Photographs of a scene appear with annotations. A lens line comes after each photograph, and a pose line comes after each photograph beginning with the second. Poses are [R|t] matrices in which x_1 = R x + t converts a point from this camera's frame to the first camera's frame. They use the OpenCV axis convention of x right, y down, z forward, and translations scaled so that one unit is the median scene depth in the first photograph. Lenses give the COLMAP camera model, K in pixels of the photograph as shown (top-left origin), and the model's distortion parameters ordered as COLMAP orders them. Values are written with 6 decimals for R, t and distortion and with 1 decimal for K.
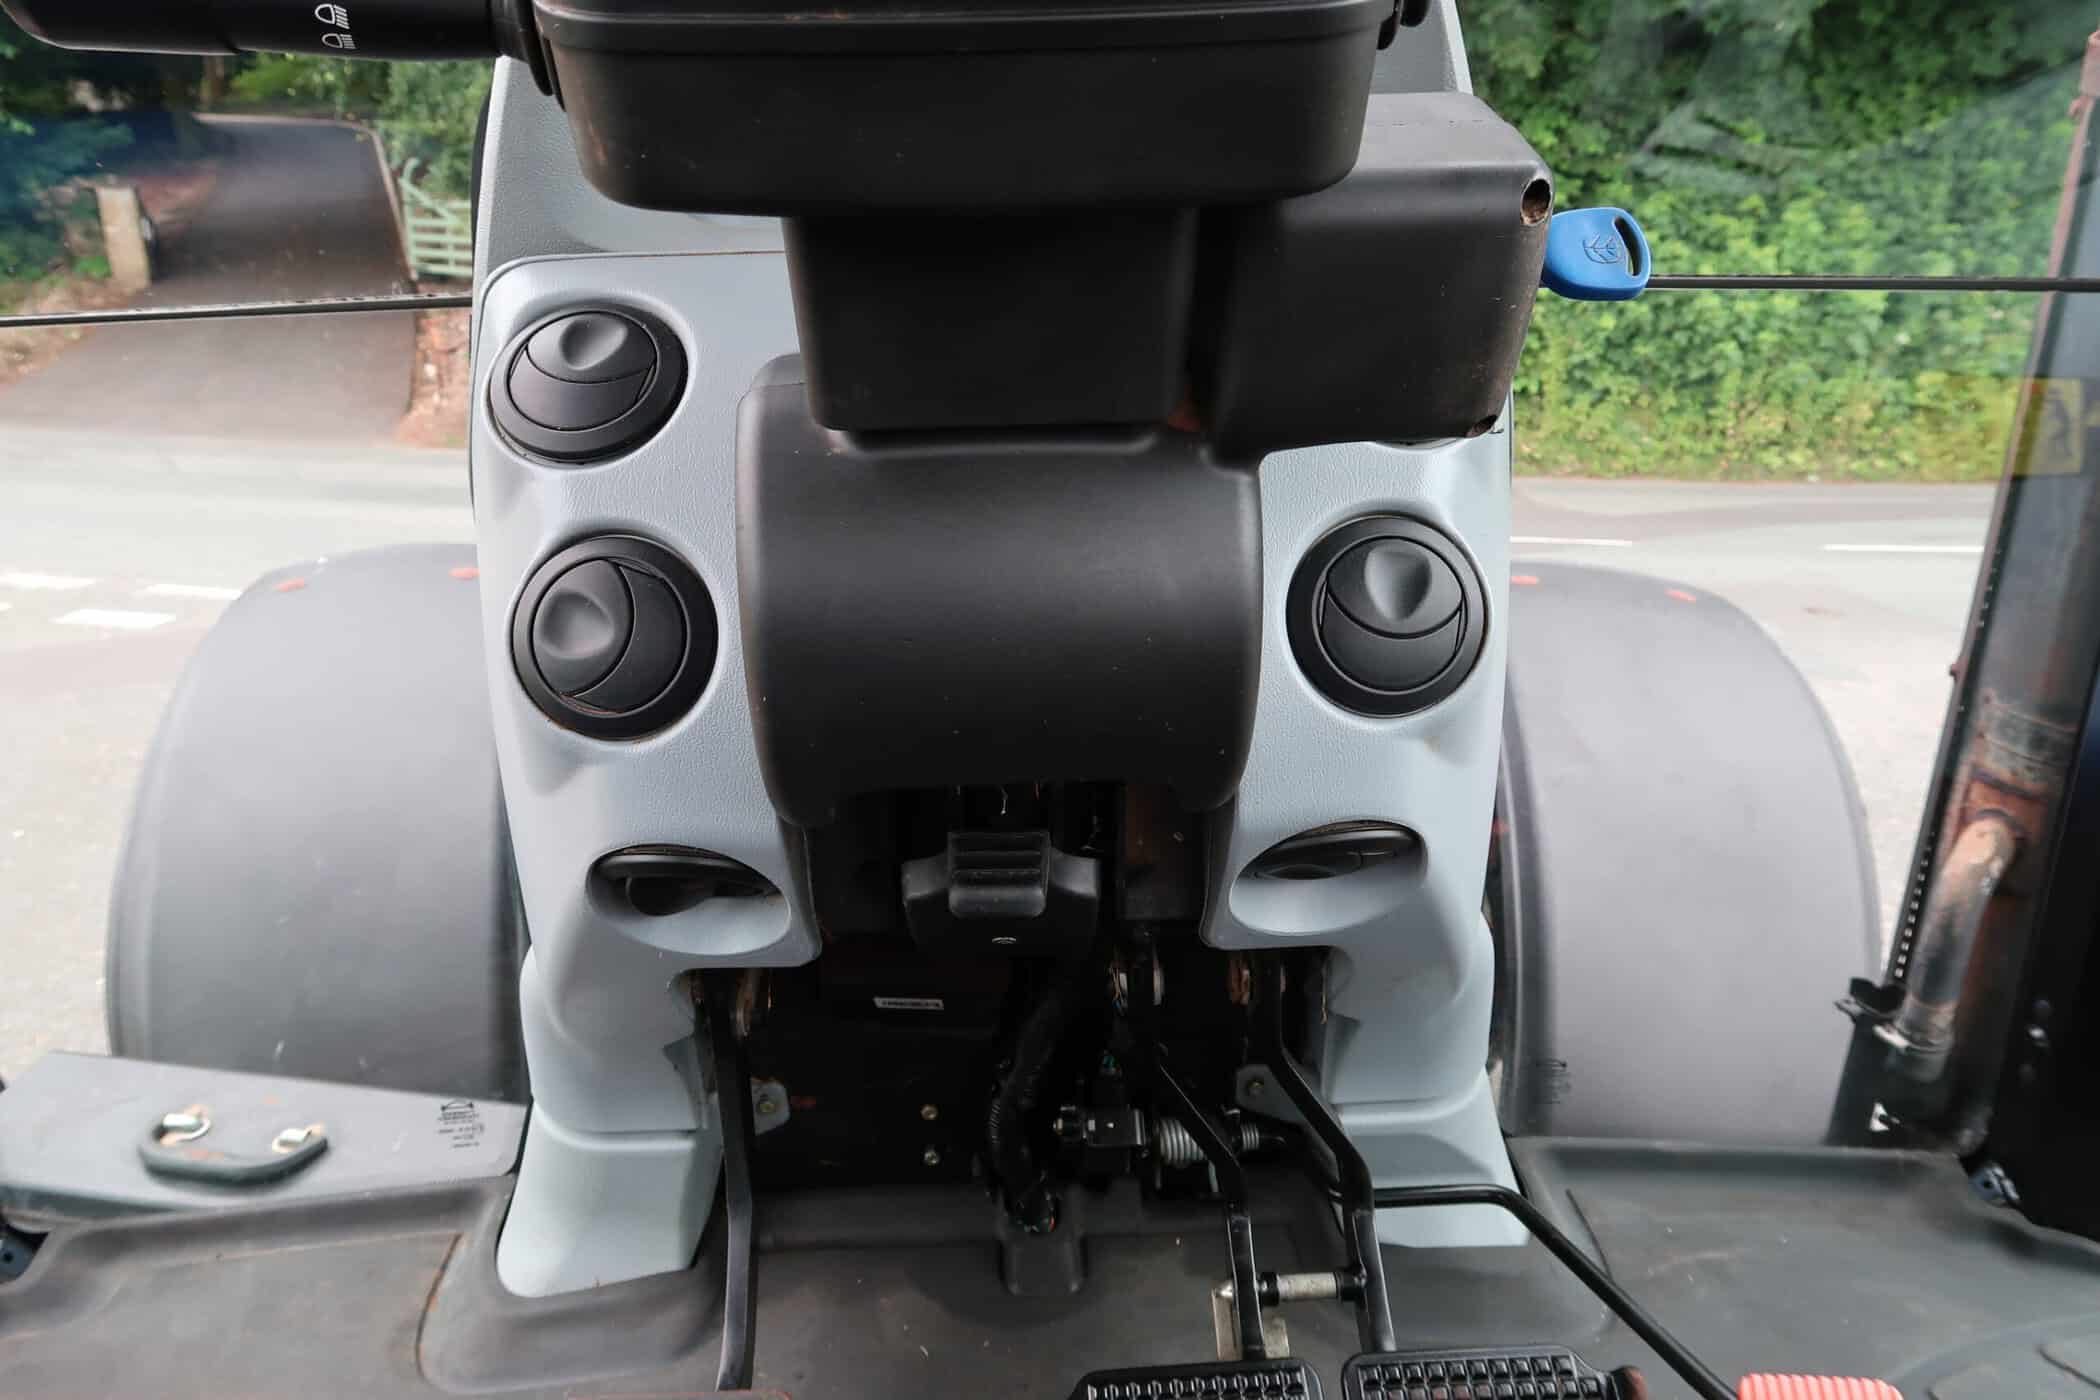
lens RADIAL K [[1443.4, 0, 1042.0], [0, 1443.4, 697.1], [0, 0, 1]] dist [-0.028770, 0.008673]
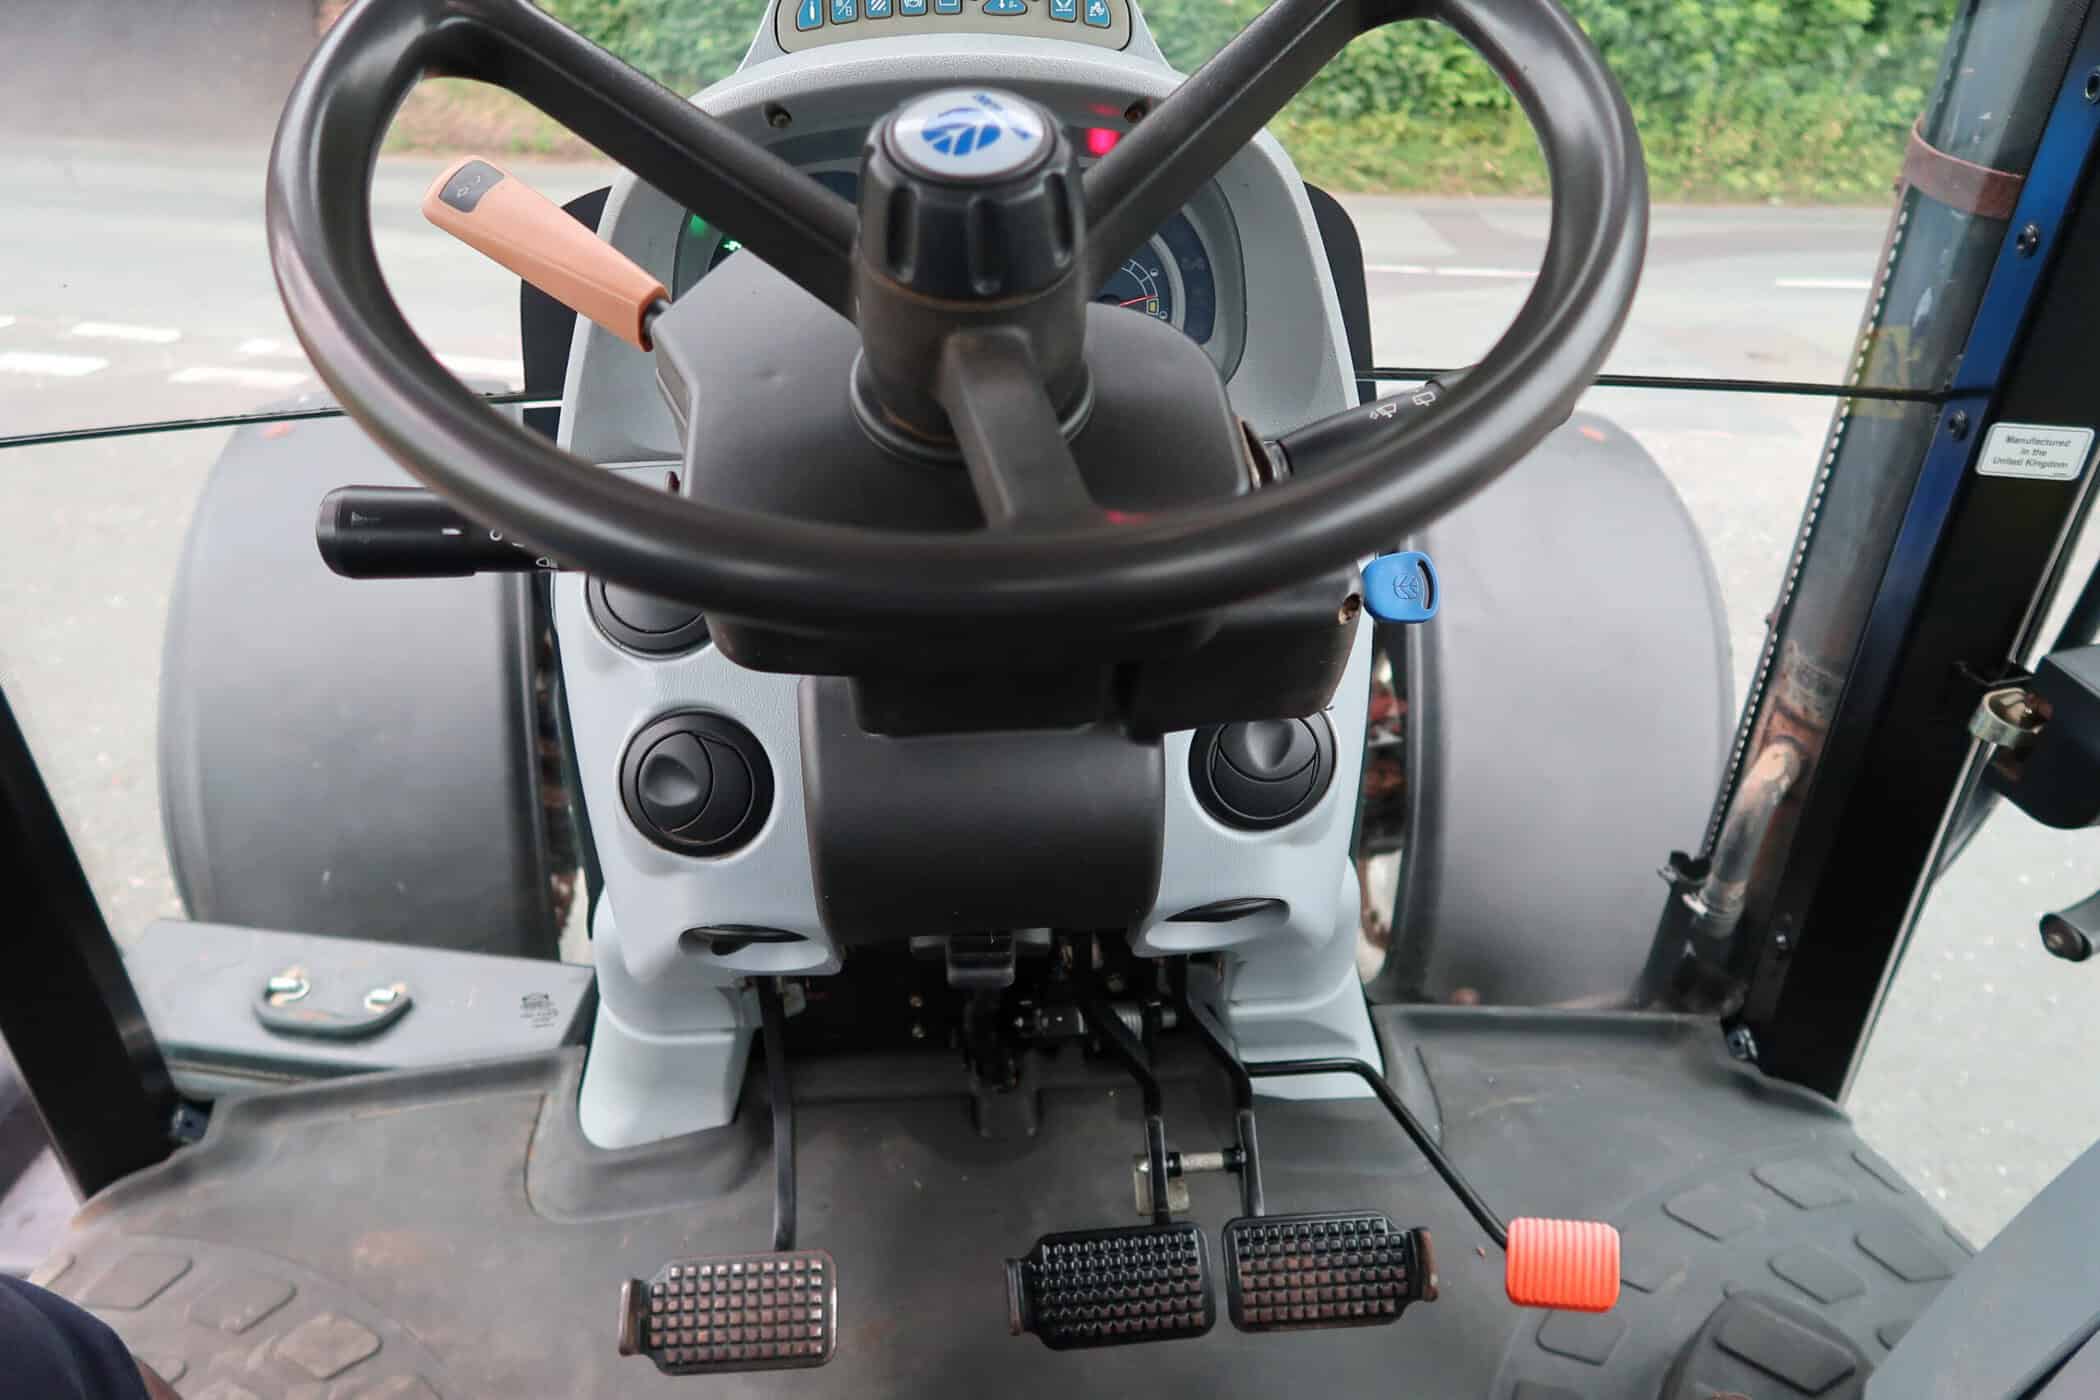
lens RADIAL K [[1442.8, 0, 1045.0], [0, 1442.8, 701.4], [0, 0, 1]] dist [-0.028135, 0.009779]
pose [[0.999327, -0.004698, 0.036387, -0.009099], [-0.002817, 0.979015, 0.203768, -0.205528], [-0.036581, -0.203733, 0.978343, -0.170190]]
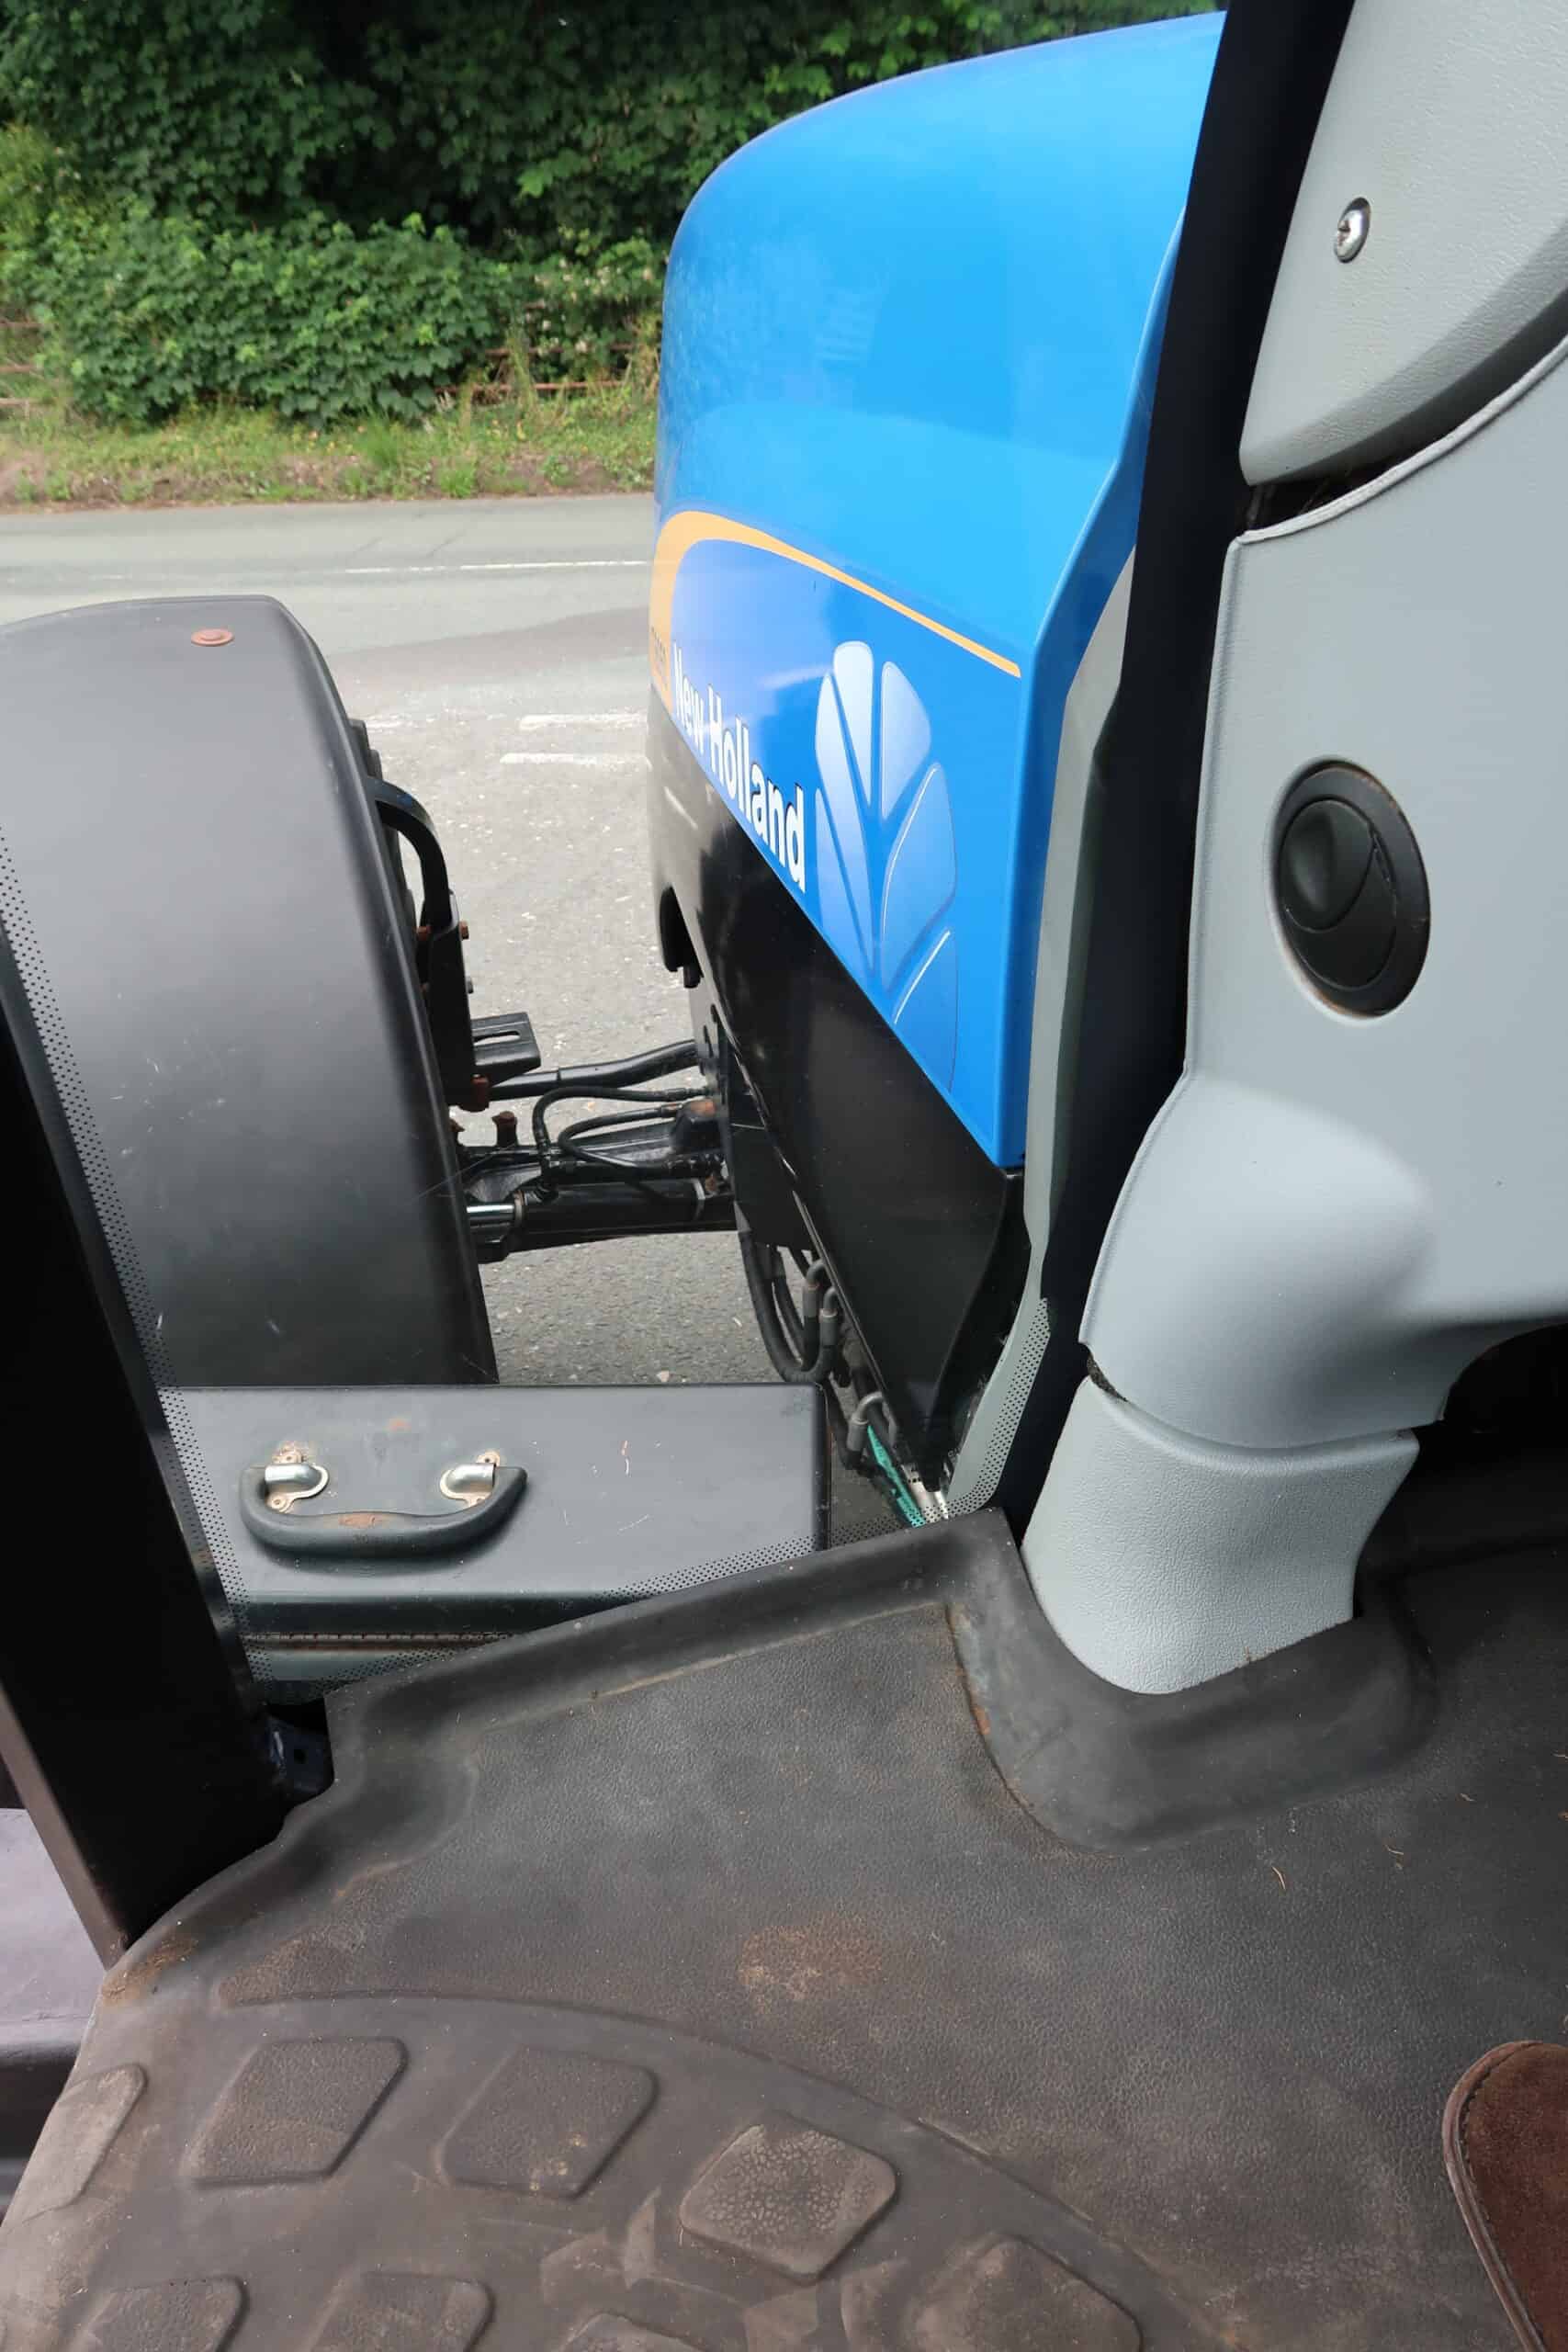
lens RADIAL K [[1607.1, 0, 778.2], [0, 1607.1, 1189.6], [0, 0, 1]] dist [-0.019746, 0.000836]
pose [[0.989053, -0.105338, 0.103332, -0.496696], [0.076900, 0.965621, 0.248318, -0.000276], [-0.125937, -0.237654, 0.963151, 0.315596]]
